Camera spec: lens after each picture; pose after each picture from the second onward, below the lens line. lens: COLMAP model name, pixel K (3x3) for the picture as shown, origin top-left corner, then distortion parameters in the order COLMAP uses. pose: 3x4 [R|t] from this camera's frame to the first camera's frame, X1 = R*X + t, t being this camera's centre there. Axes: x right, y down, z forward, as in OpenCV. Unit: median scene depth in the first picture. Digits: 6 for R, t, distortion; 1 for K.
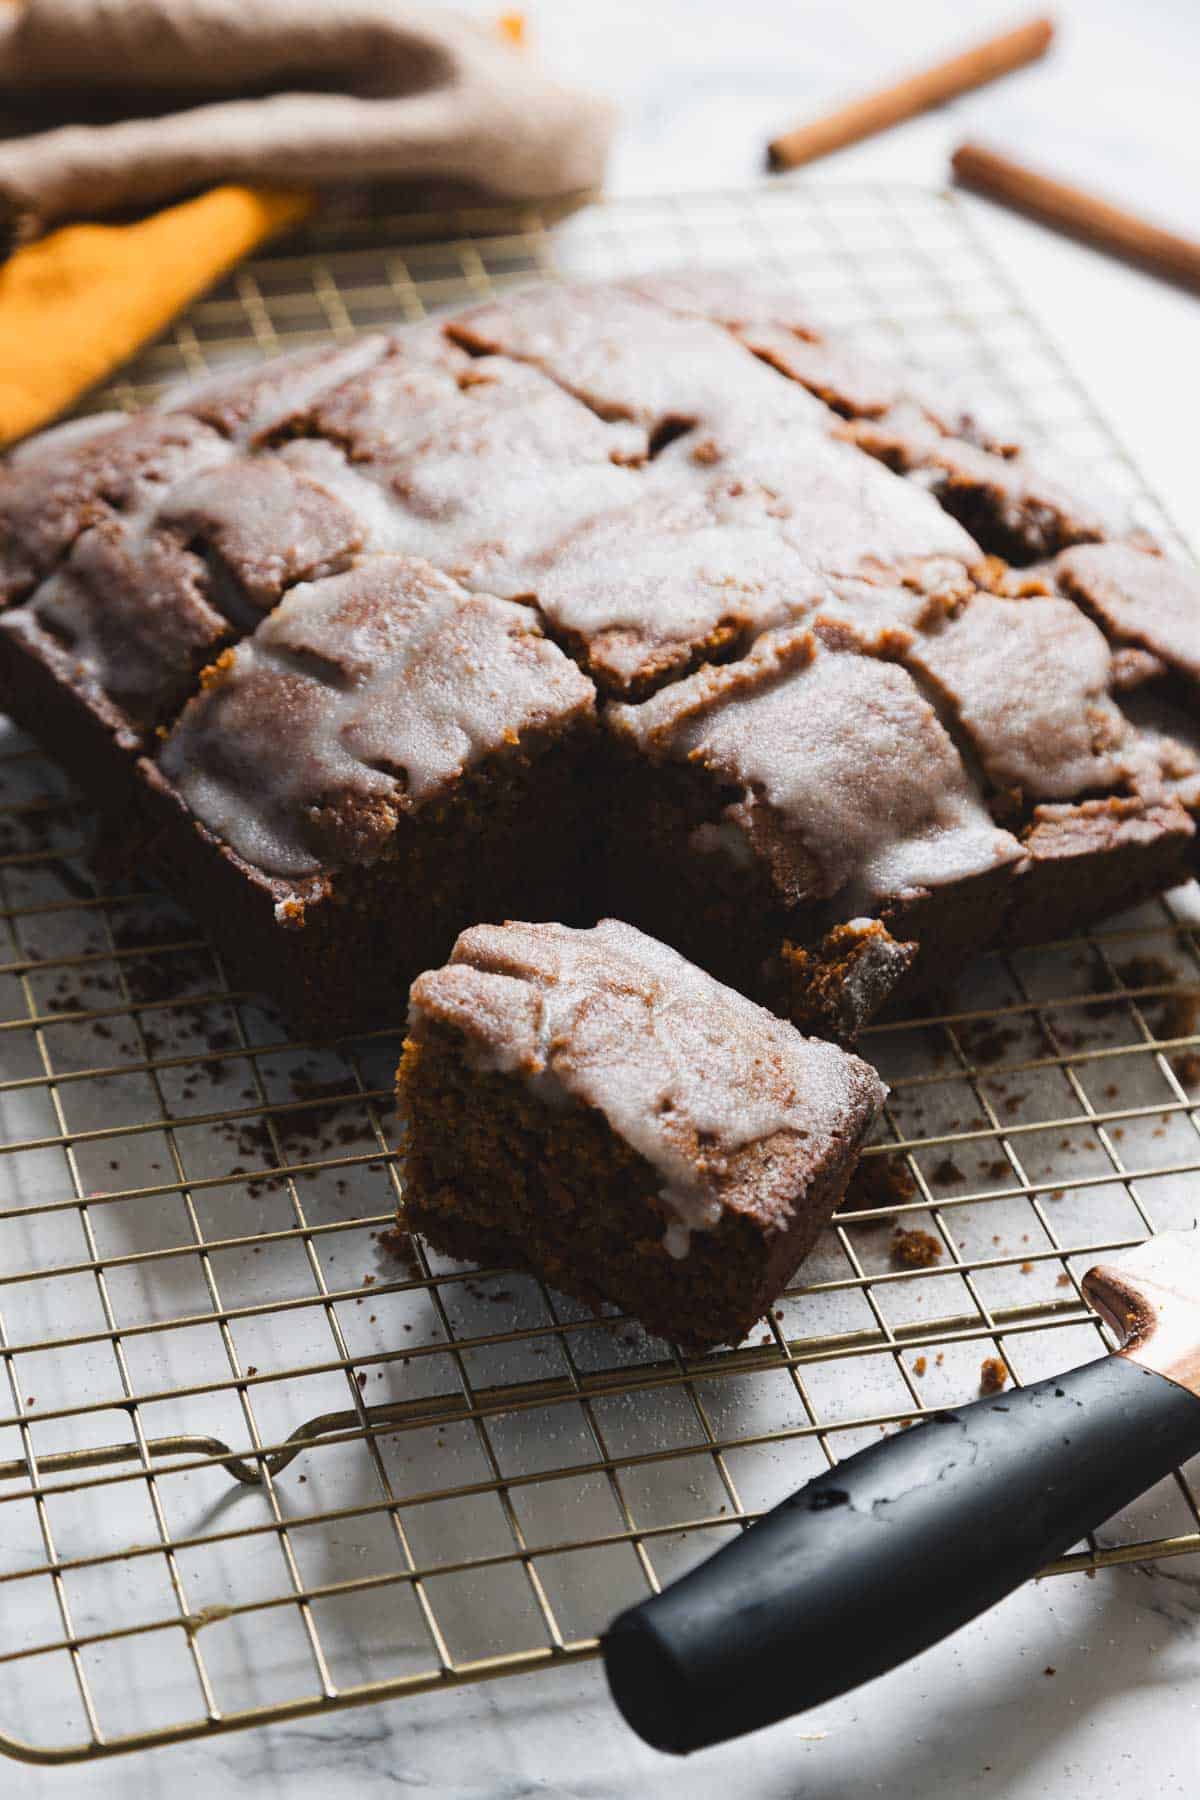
lens RADIAL K [[4377.4, 0, 604.4], [0, 4377.4, 888.9], [0, 0, 1]] dist [0.254897, 0.000000]
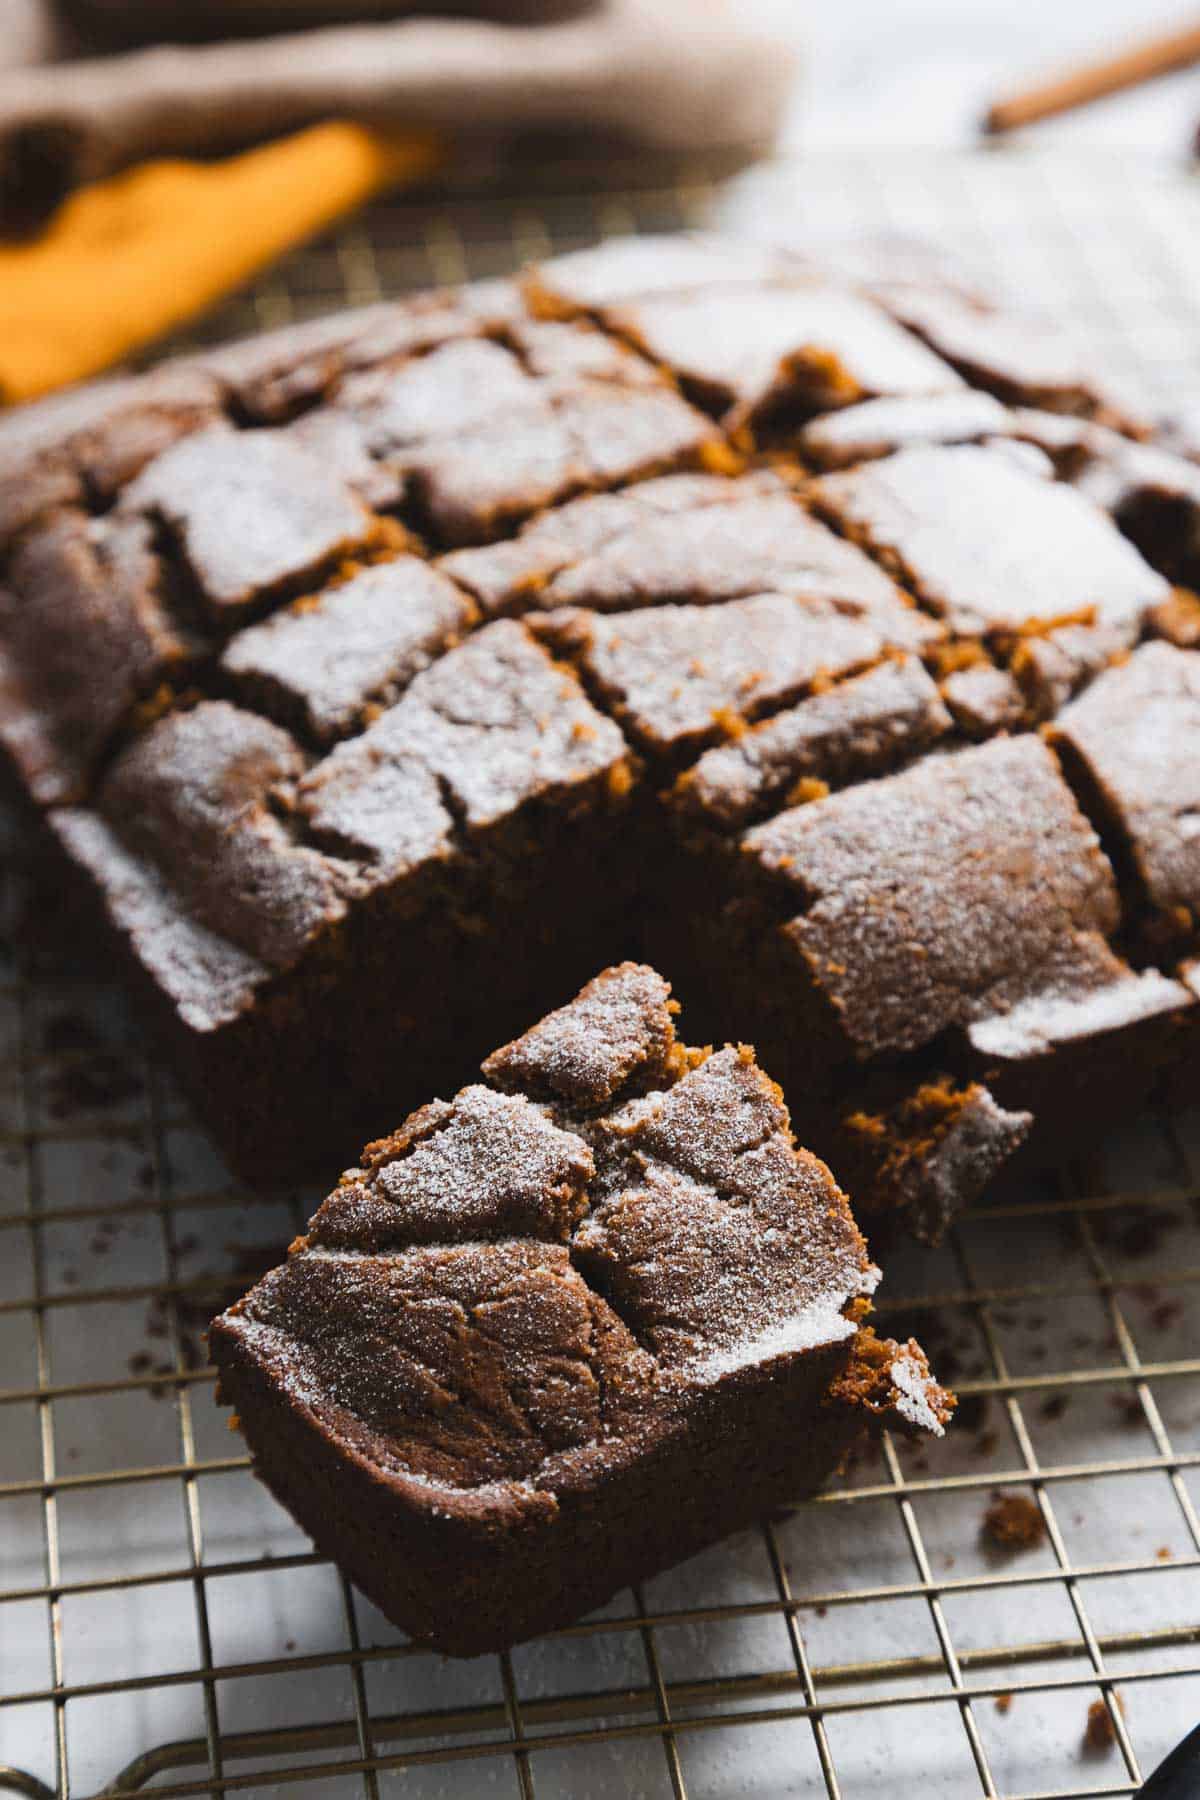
lens RADIAL K [[3593.9, 0, 596.7], [0, 3593.9, 899.7], [0, 0, 1]] dist [0.201301, 0.000000]
pose [[0.993817, 0.047449, -0.100377, 0.056063], [-0.045021, 0.998639, 0.026314, -0.036297], [0.101489, -0.021632, 0.994601, 0.370974]]
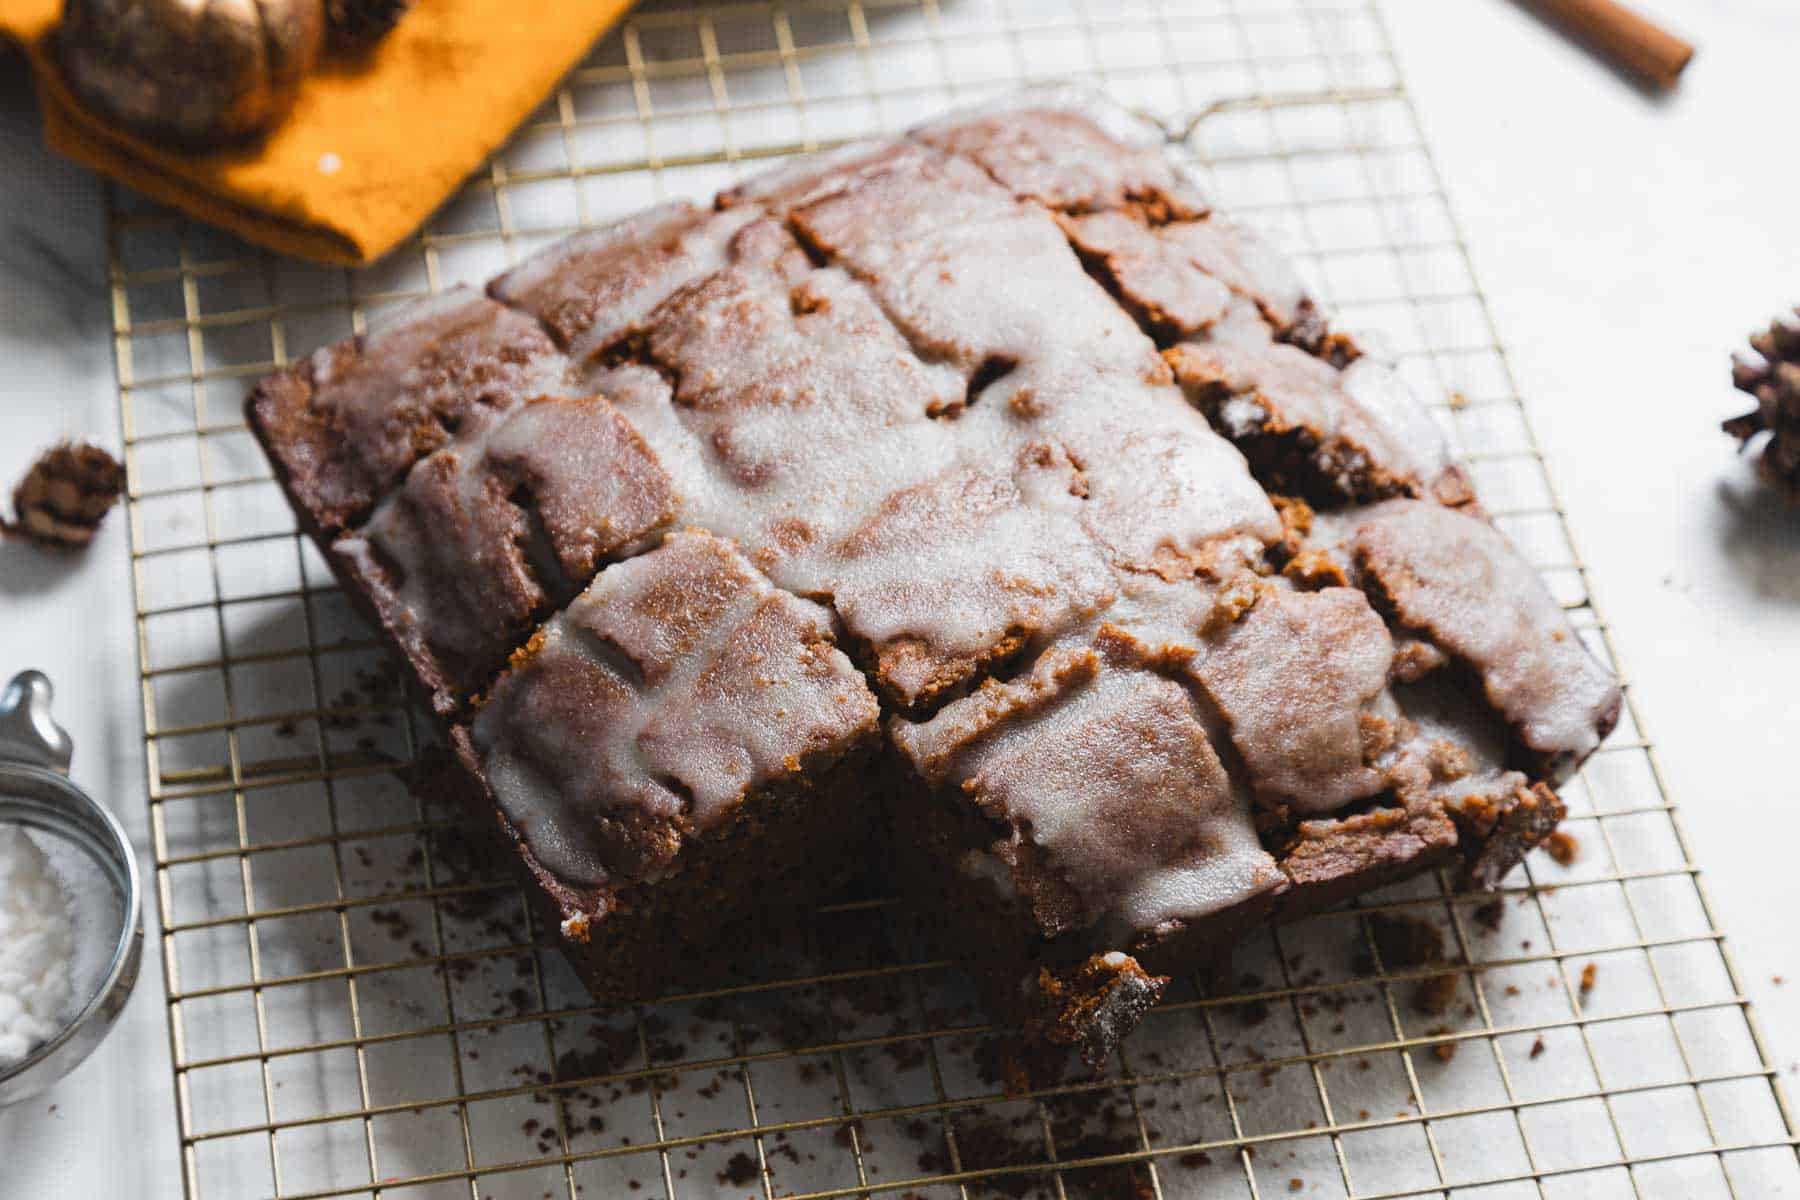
lens RADIAL K [[4397.8, 0, 906.8], [0, 4397.8, 651.8], [0, 0, 1]] dist [0.372181, 0.000000]
pose [[0.996187, 0.058731, -0.064522, 0.070404], [-0.042977, 0.973887, 0.222928, -0.289092], [0.075930, -0.219305, 0.972697, -0.019656]]
